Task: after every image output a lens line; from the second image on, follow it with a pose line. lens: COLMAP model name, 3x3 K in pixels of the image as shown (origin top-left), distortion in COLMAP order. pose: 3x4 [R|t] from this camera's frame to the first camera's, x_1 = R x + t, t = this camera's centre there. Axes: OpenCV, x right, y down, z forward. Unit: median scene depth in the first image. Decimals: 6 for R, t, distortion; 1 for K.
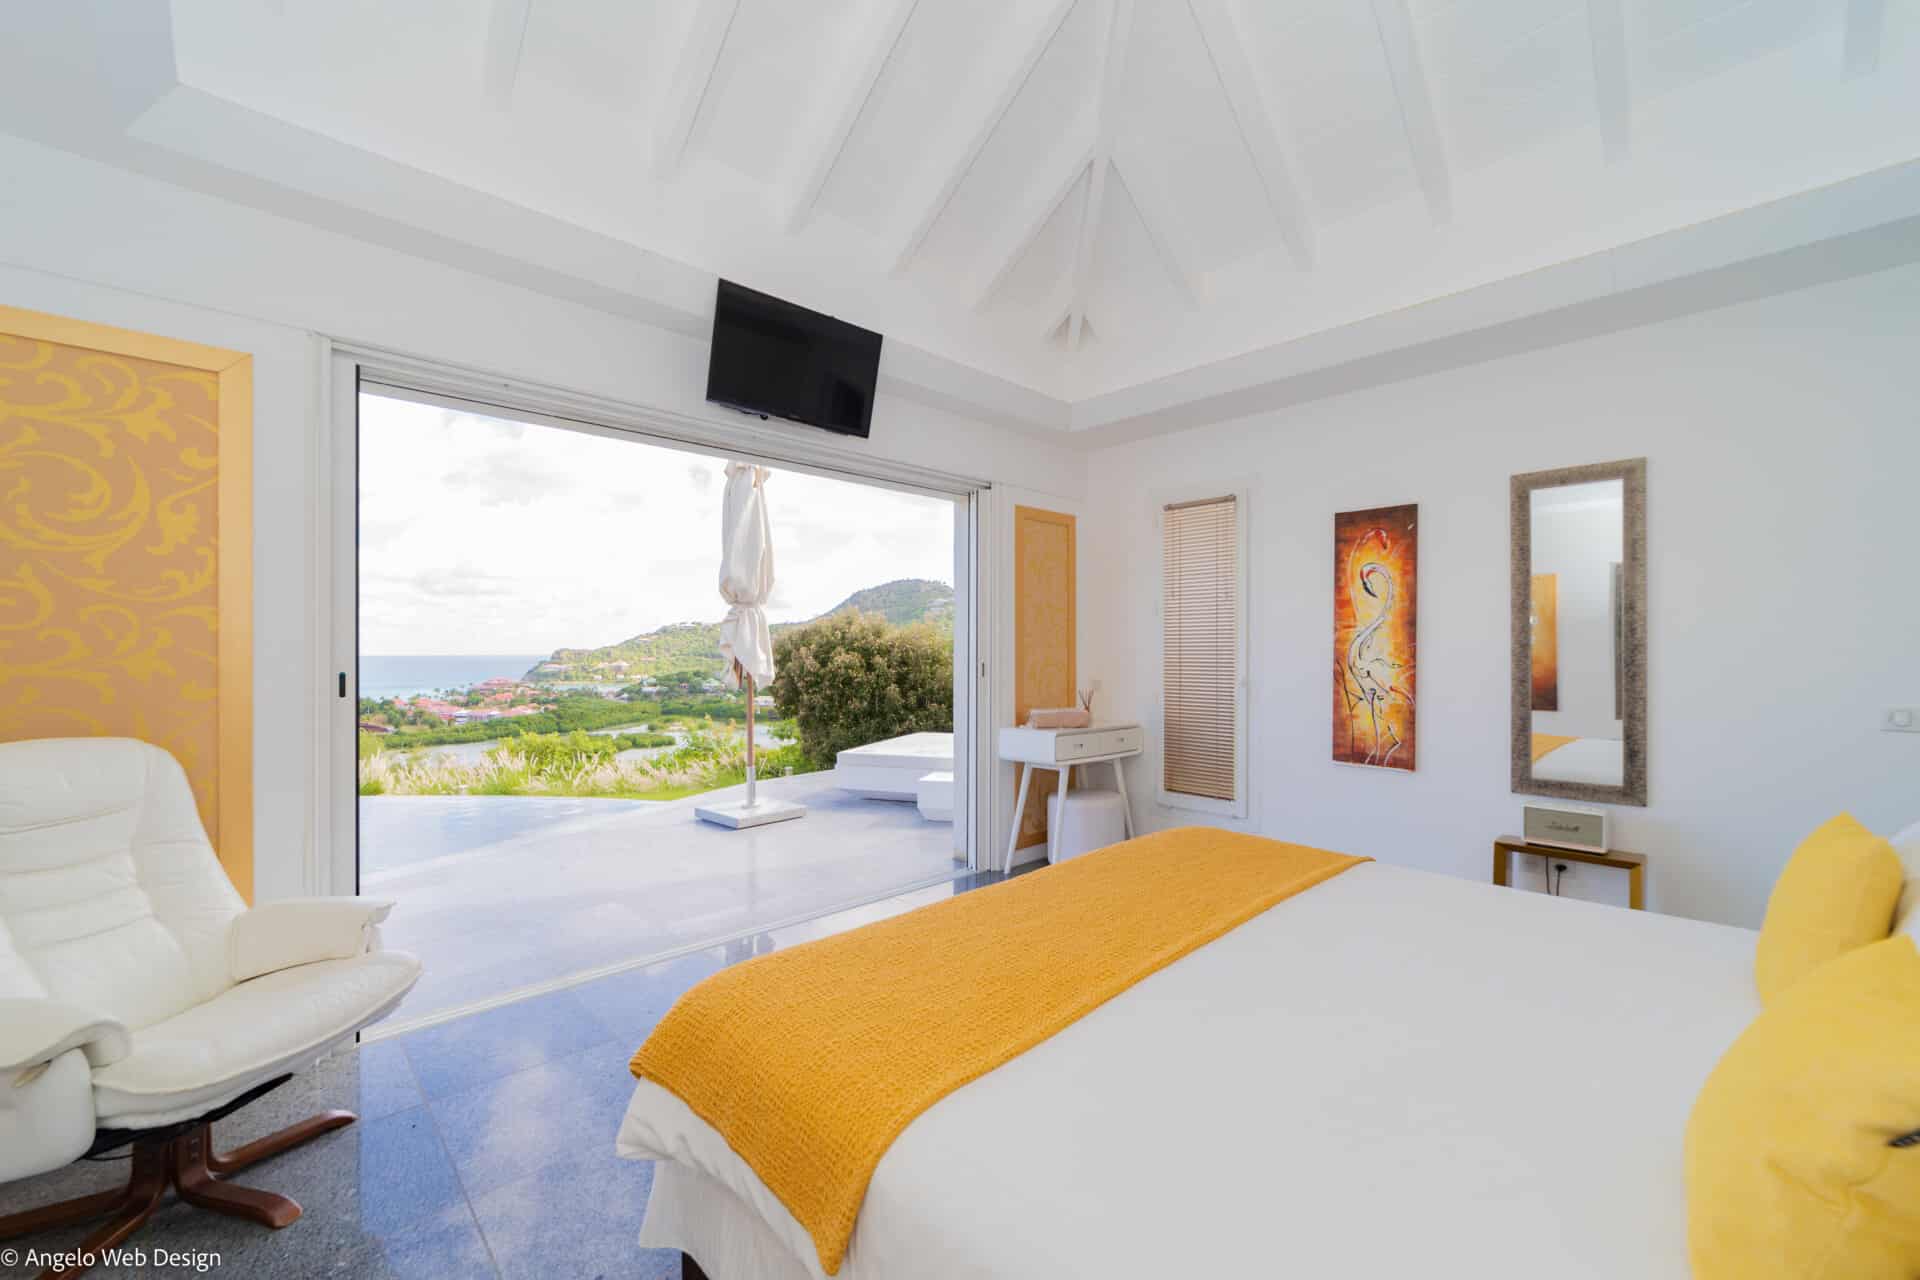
lens RADIAL K [[759.3, 0, 960.0], [0, 759.3, 640.0], [0, 0, 1]] dist [-0.000123, 0.000088]
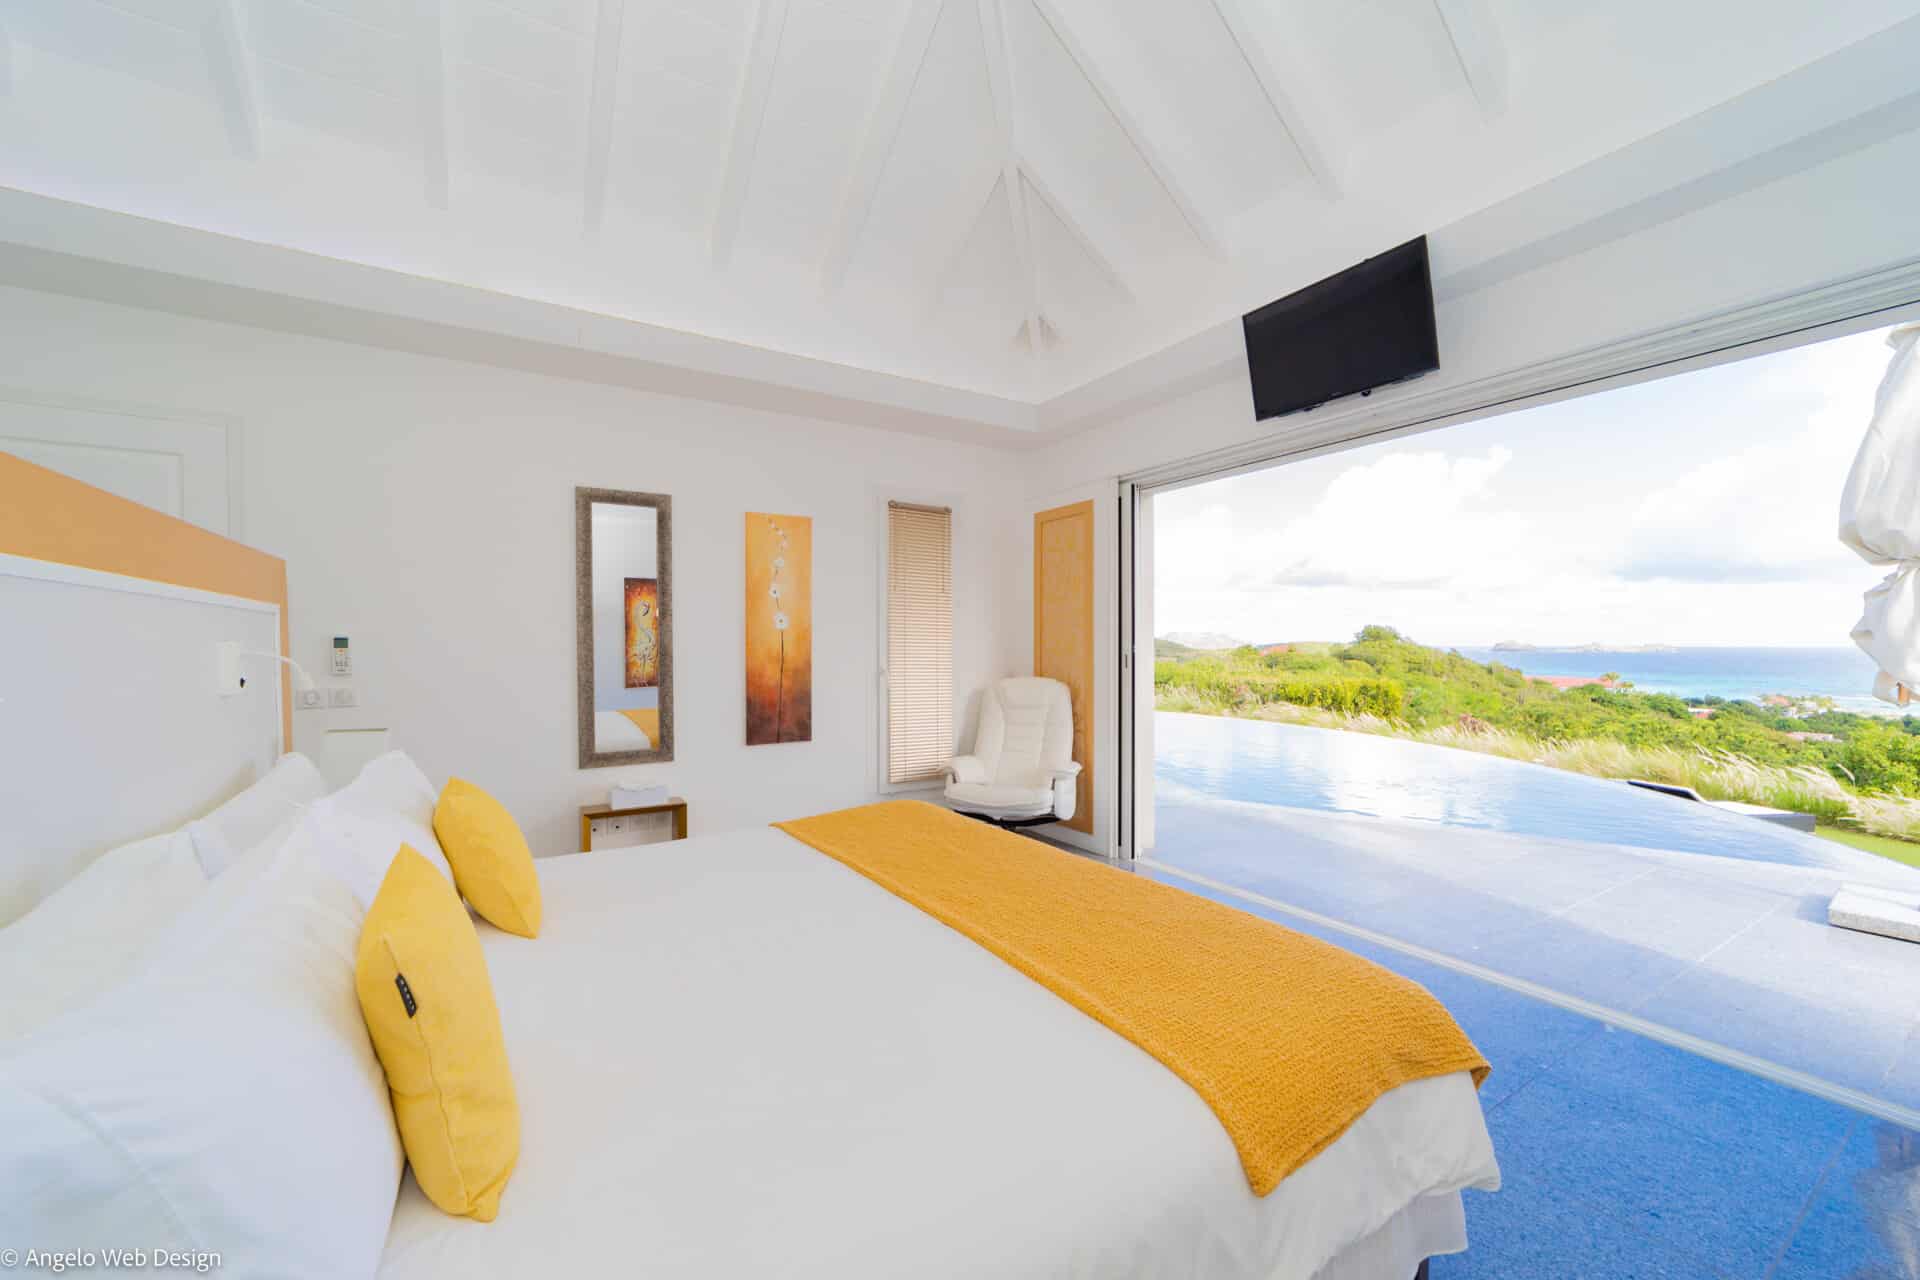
lens RADIAL K [[744.6, 0, 961.4], [0, 744.6, 654.8], [0, 0, 1]] dist [0.000500, 0.000062]
pose [[-0.191683, 0.016531, -0.981318, 0.863982], [0.008987, 0.999846, 0.015088, 0.011132], [0.981416, -0.005927, -0.191802, 0.799241]]
